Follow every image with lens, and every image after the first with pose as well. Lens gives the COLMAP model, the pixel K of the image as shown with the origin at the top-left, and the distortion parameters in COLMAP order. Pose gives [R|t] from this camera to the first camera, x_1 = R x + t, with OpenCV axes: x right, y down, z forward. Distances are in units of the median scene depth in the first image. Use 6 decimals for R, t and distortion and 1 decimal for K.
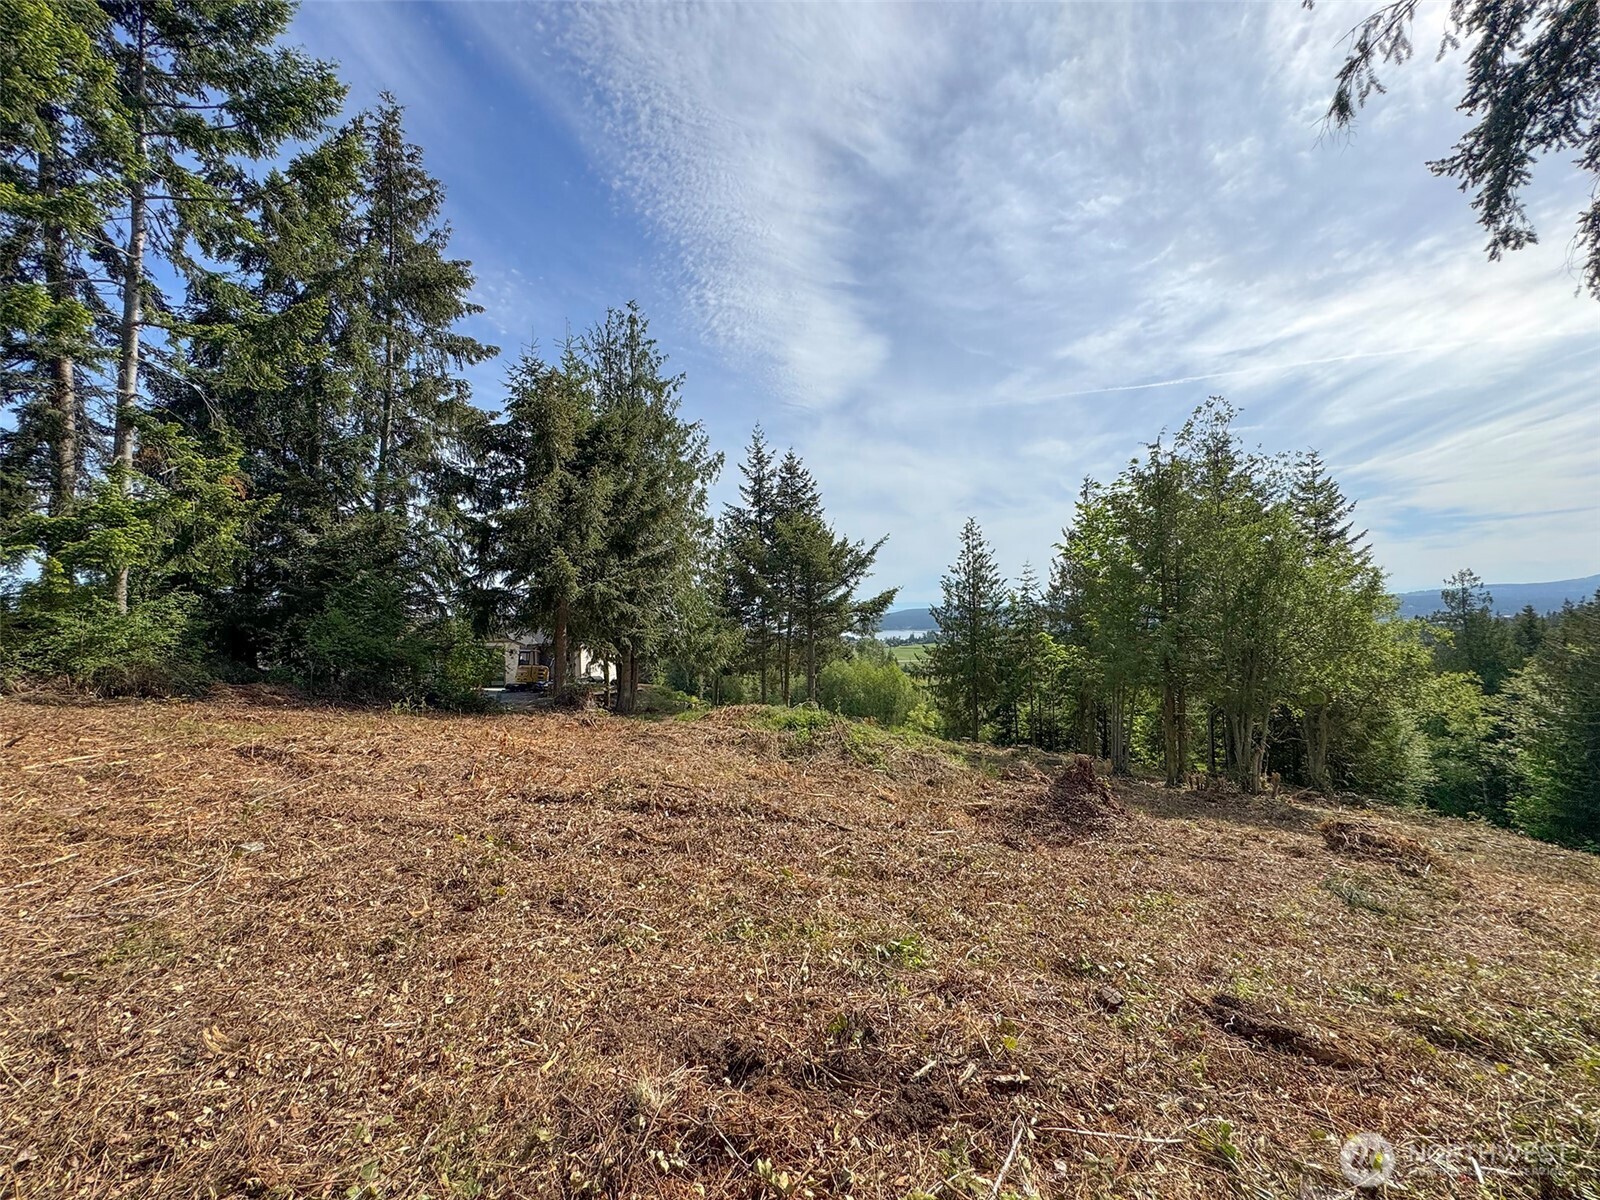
lens RADIAL K [[640.5, 0, 812.2], [0, 640.5, 603.2], [0, 0, 1]] dist [-0.000642, 0.000576]
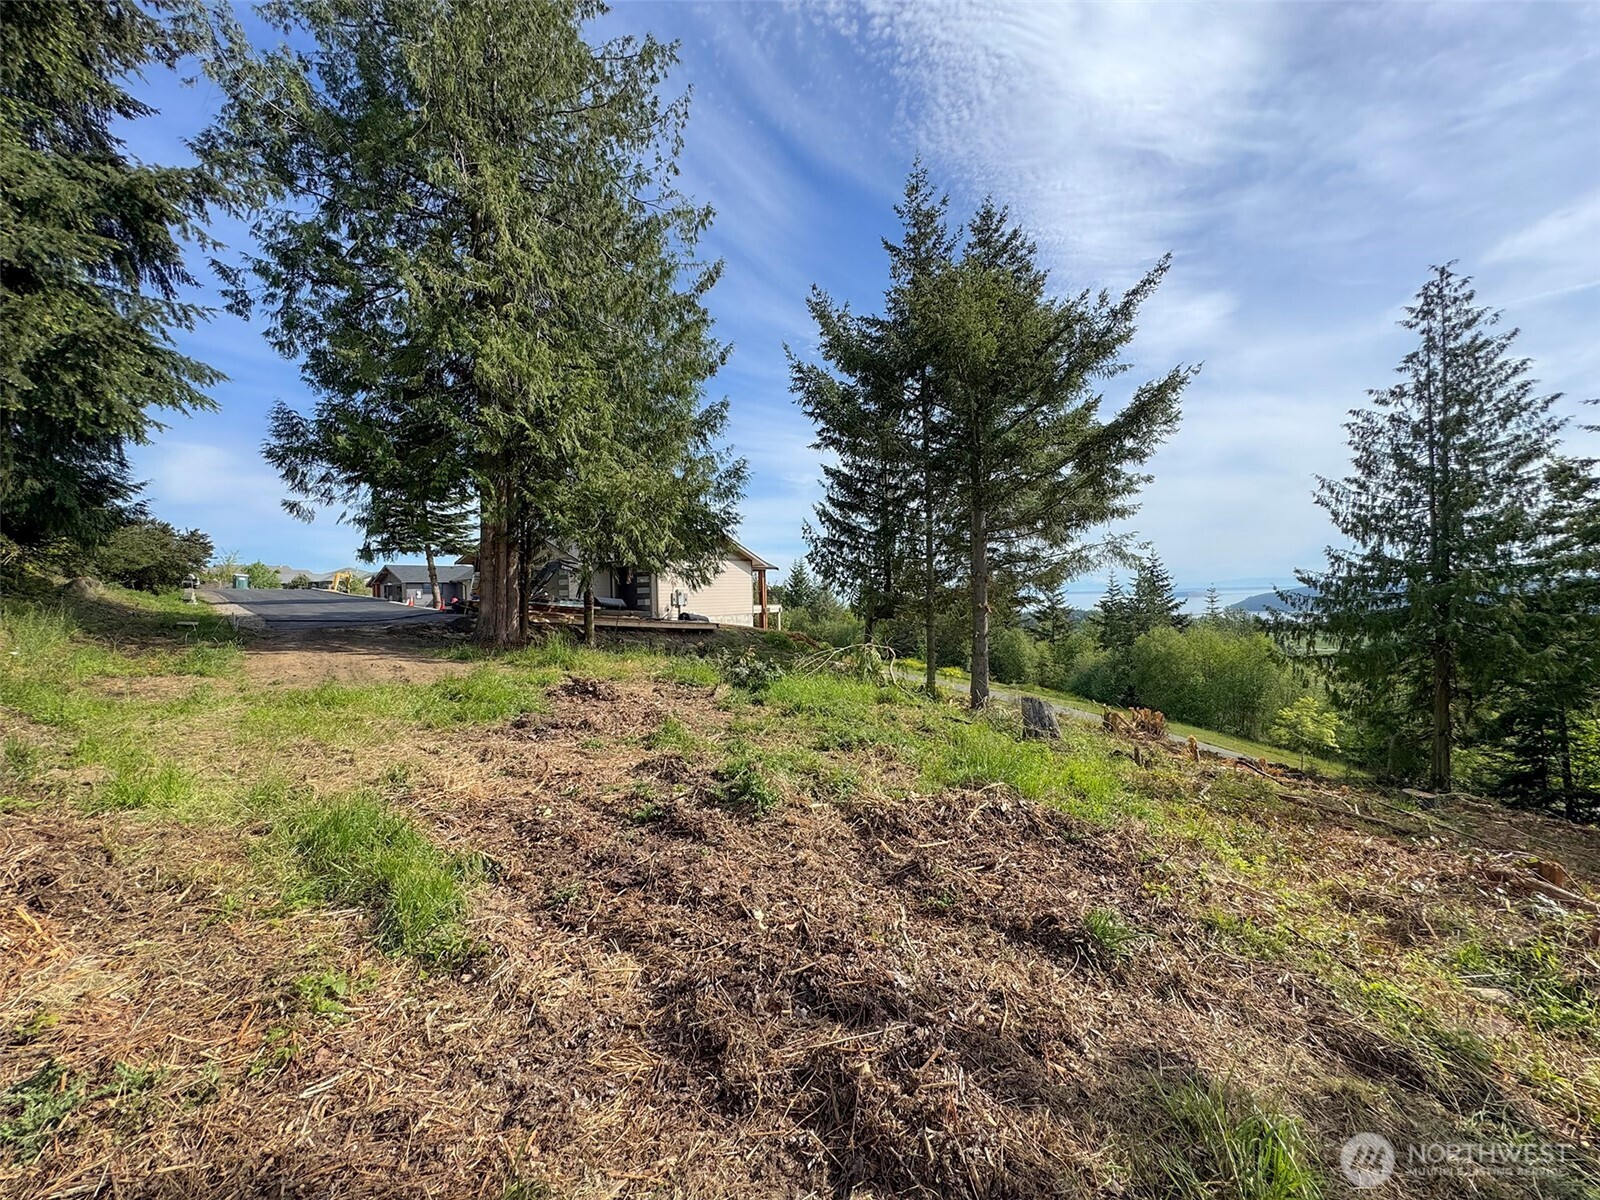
lens RADIAL K [[640.5, 0, 797.7], [0, 640.5, 600.1], [0, 0, 1]] dist [-0.000642, 0.000576]
pose [[0.868057, 0.006279, -0.496425, 0.089660], [0.008124, 0.999607, 0.026848, 0.073680], [0.496398, -0.027339, 0.867664, 0.409000]]
